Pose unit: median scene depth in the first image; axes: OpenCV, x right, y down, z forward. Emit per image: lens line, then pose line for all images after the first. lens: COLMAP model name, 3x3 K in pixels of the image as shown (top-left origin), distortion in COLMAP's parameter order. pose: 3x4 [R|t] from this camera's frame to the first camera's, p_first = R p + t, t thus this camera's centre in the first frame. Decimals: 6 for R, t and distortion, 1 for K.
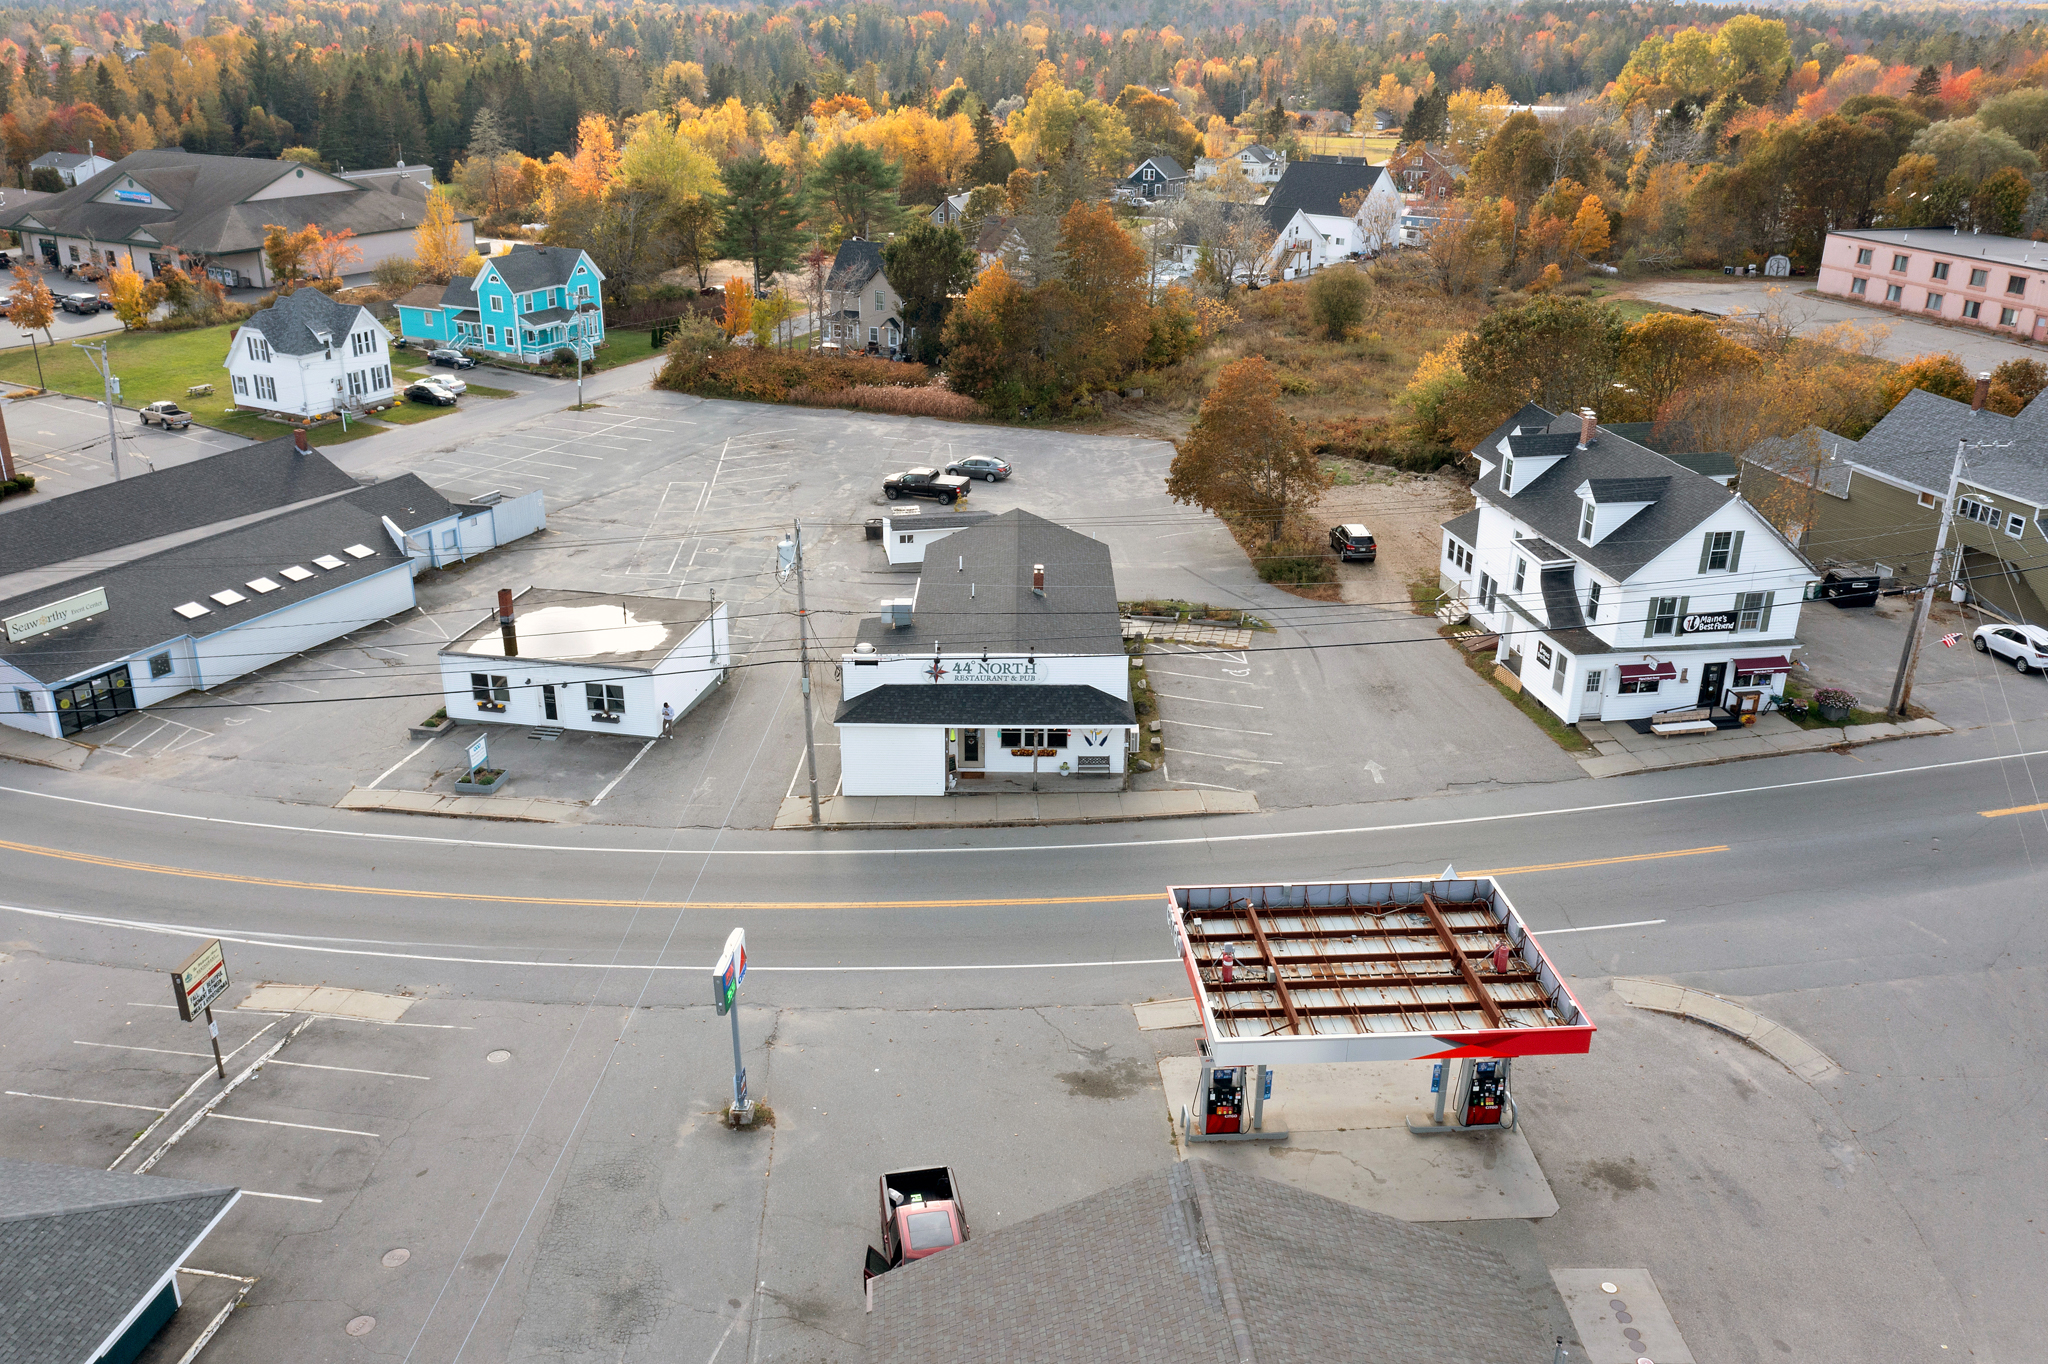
lens RADIAL K [[1638.8, 0, 998.1], [0, 1638.8, 675.5], [0, 0, 1]] dist [-0.006086, -0.000677]
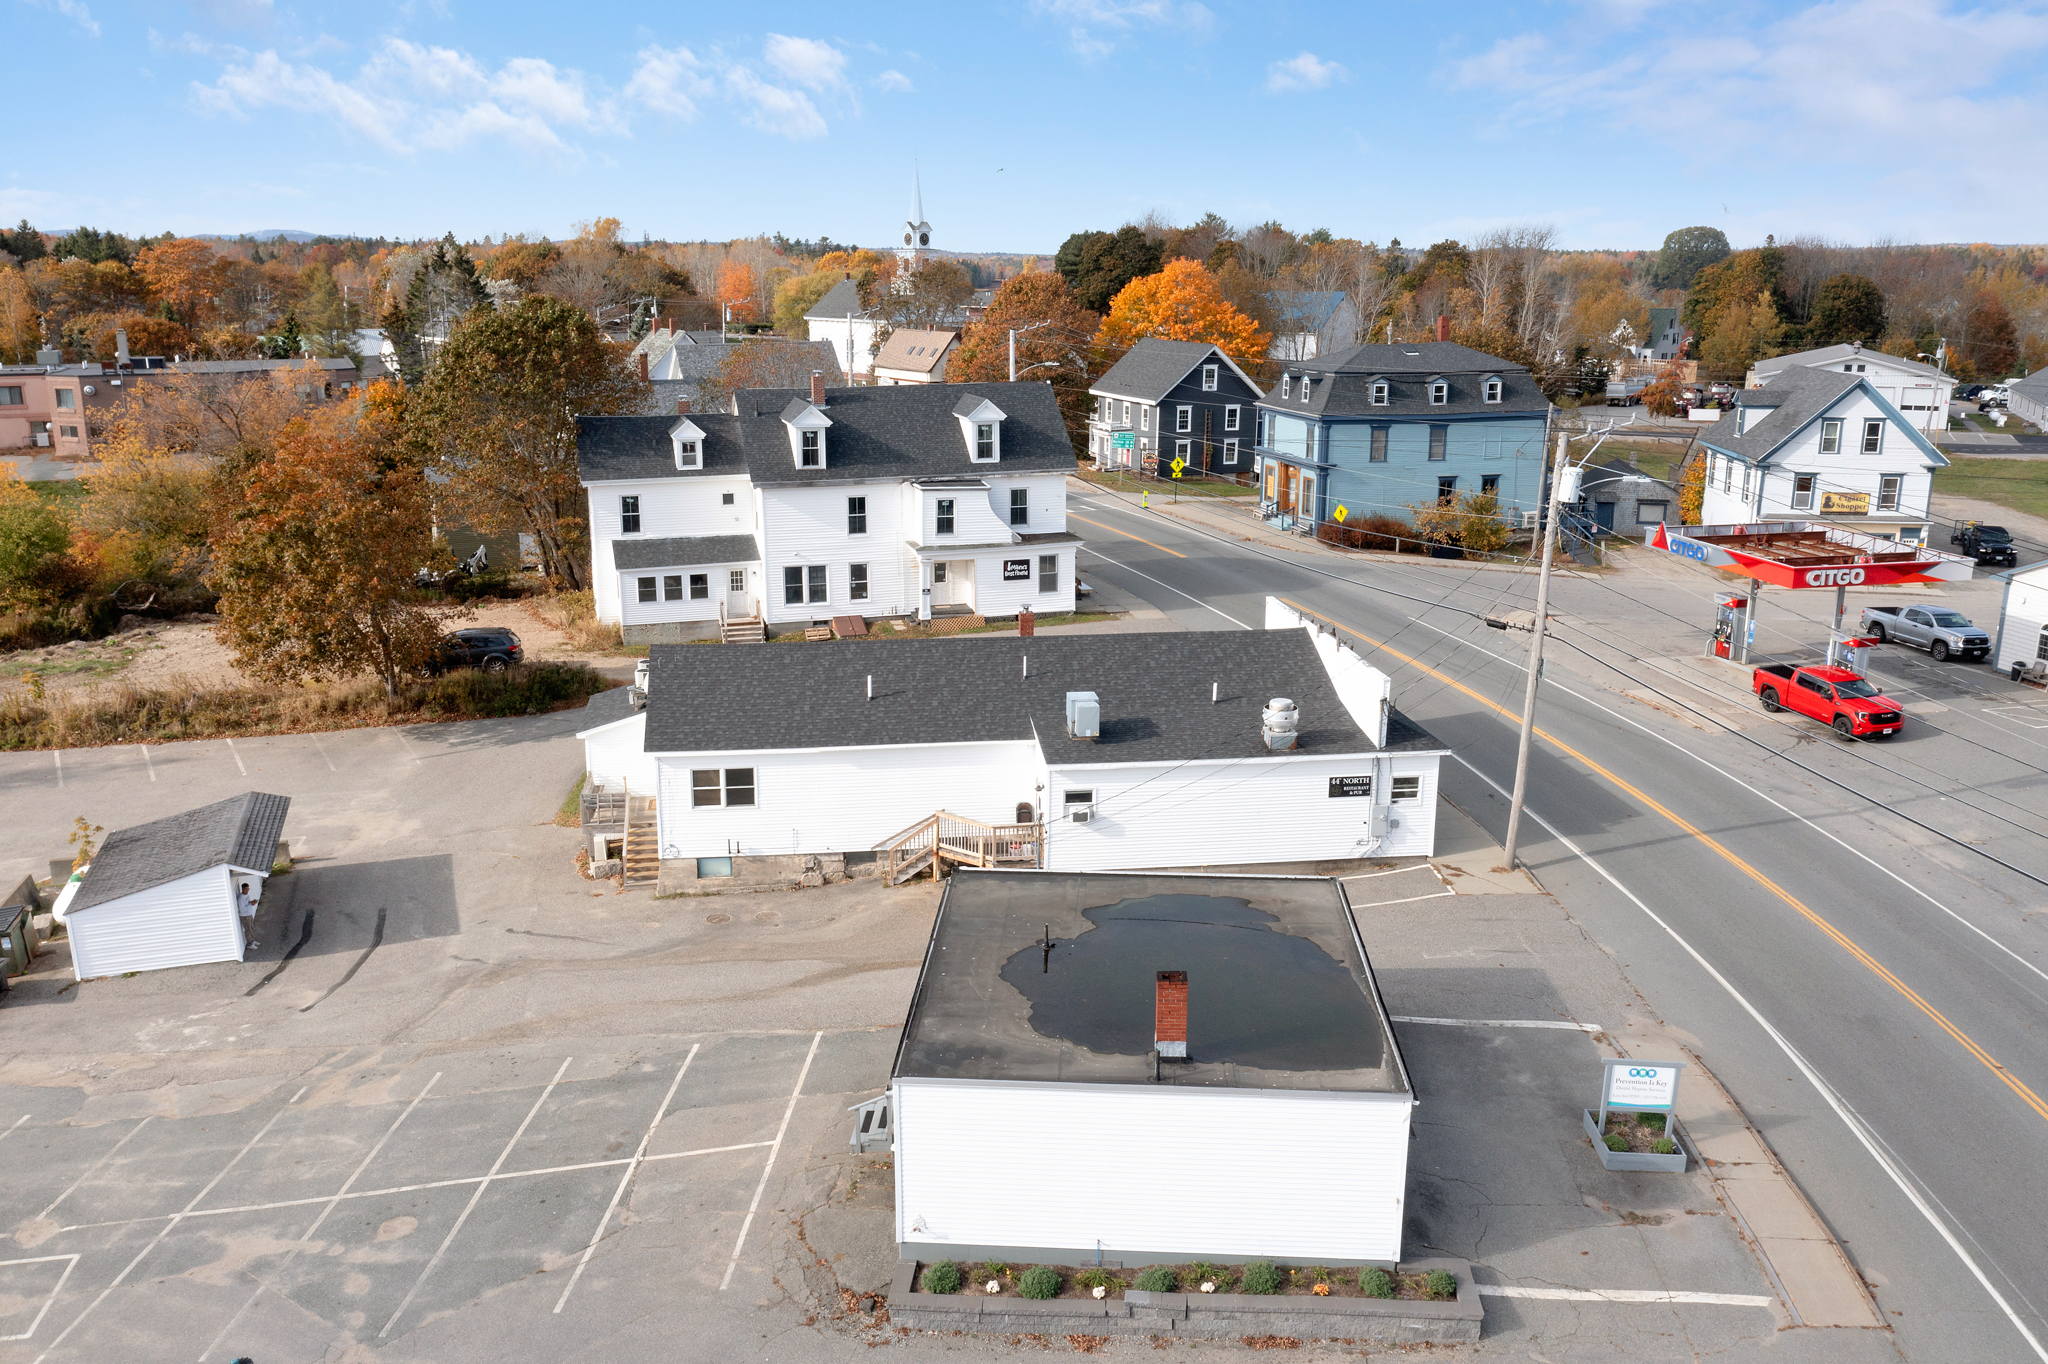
lens RADIAL K [[1637.3, 0, 1022.6], [0, 1637.3, 678.2], [0, 0, 1]] dist [-0.006653, -0.001383]
pose [[-0.150941, -0.245297, 0.957625, -0.643943], [0.373287, 0.882860, 0.284983, -0.234185], [-0.915354, 0.400485, -0.041694, 1.018351]]
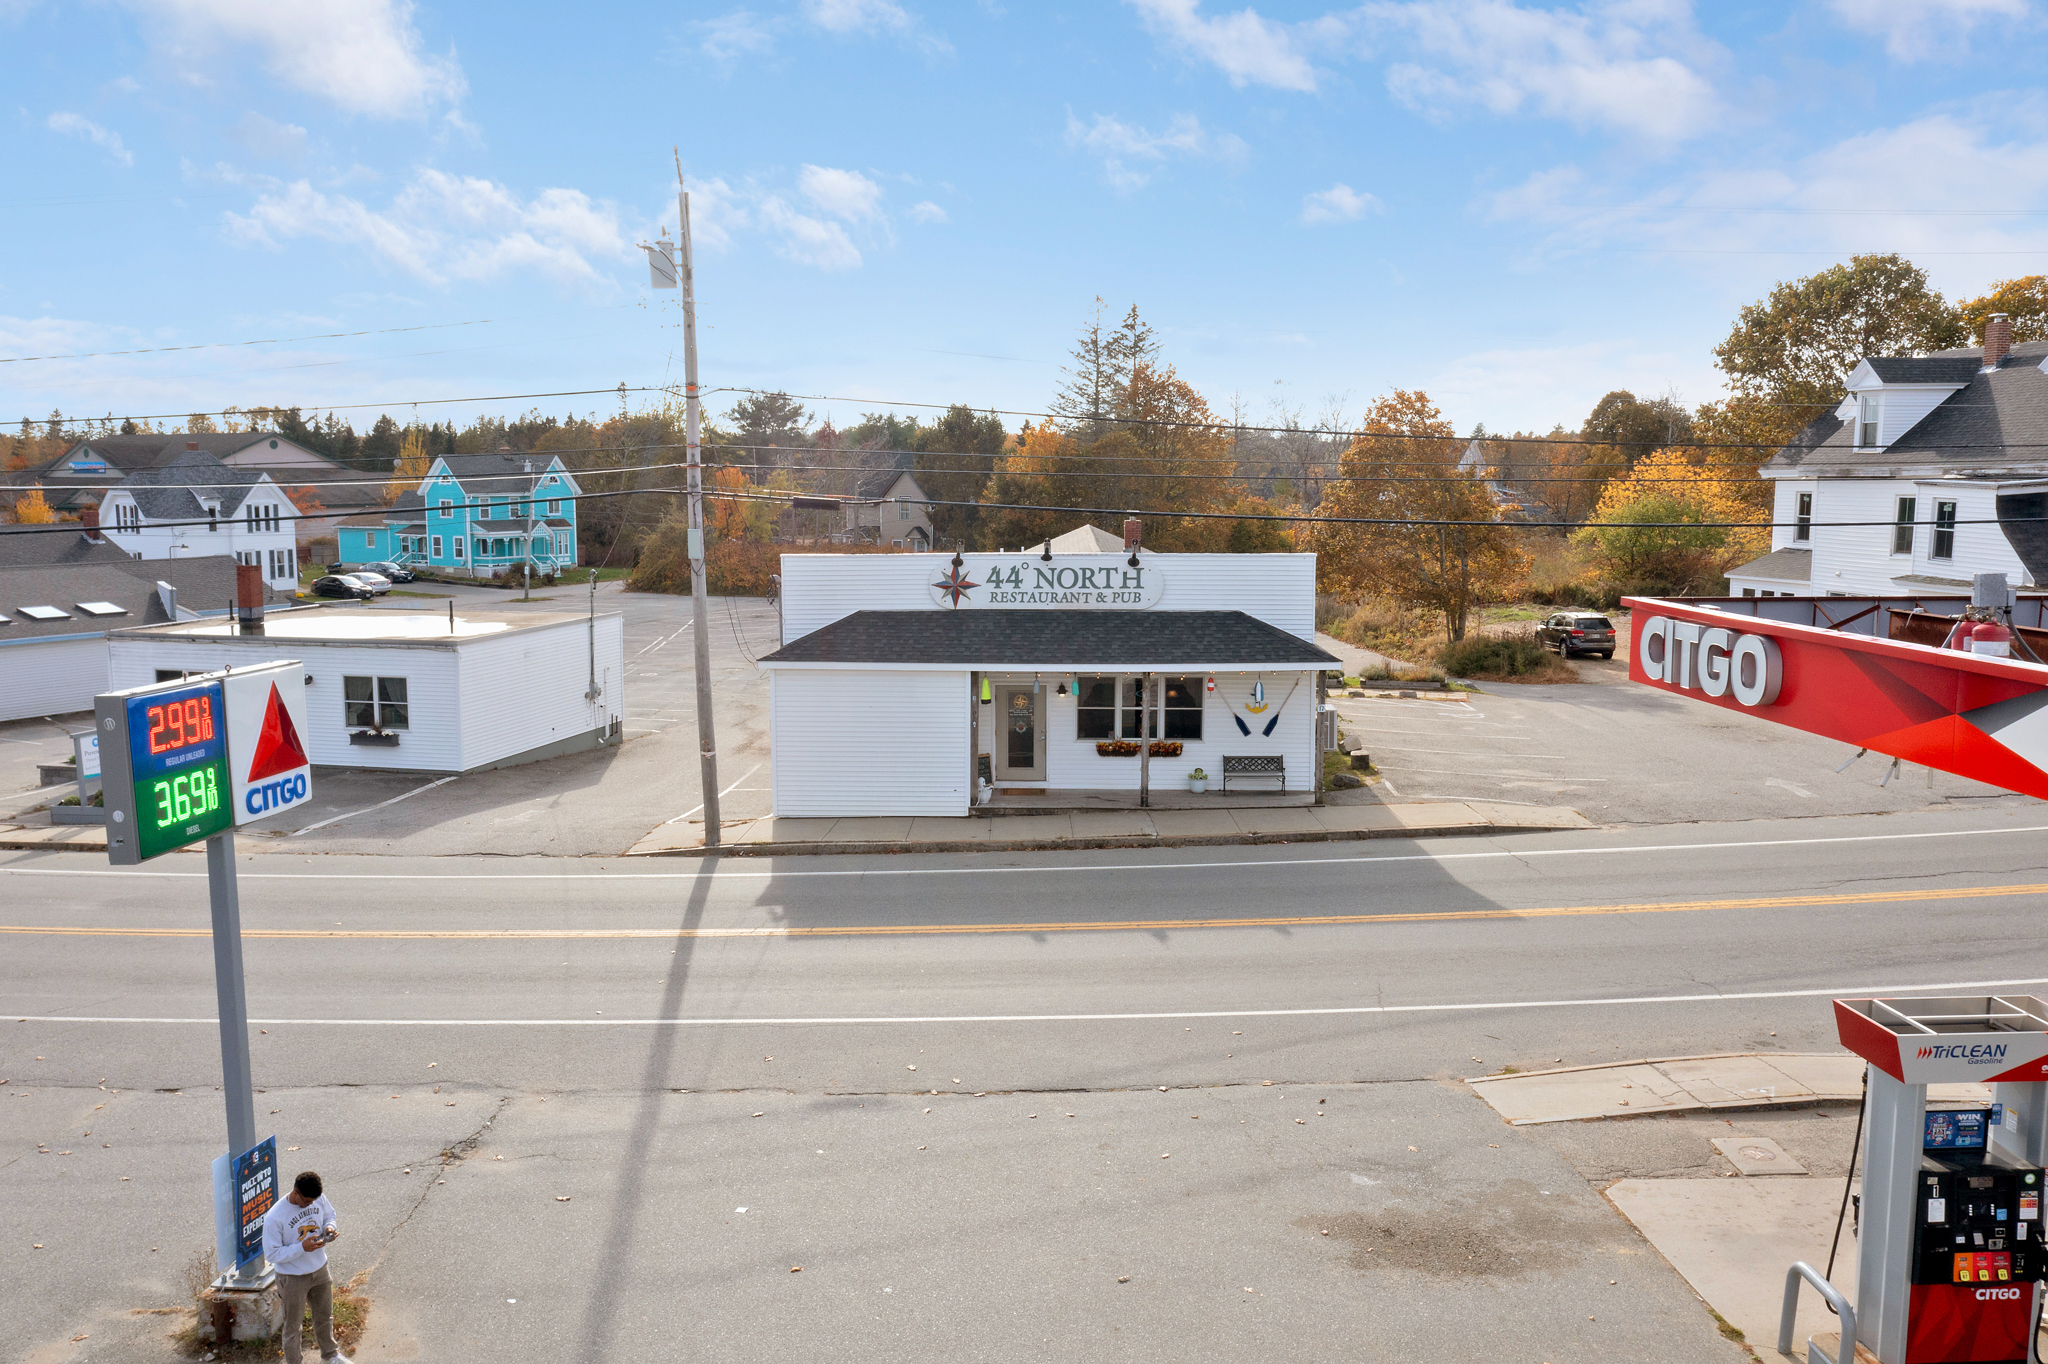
lens RADIAL K [[1641.4, 0, 1017.2], [0, 1641.4, 682.9], [0, 0, 1]] dist [-0.004715, -0.002331]
pose [[0.999927, 0.001916, -0.011937, -0.010034], [-0.004948, 0.965730, -0.259501, 0.145880], [0.011031, 0.259542, 0.965669, 0.428026]]
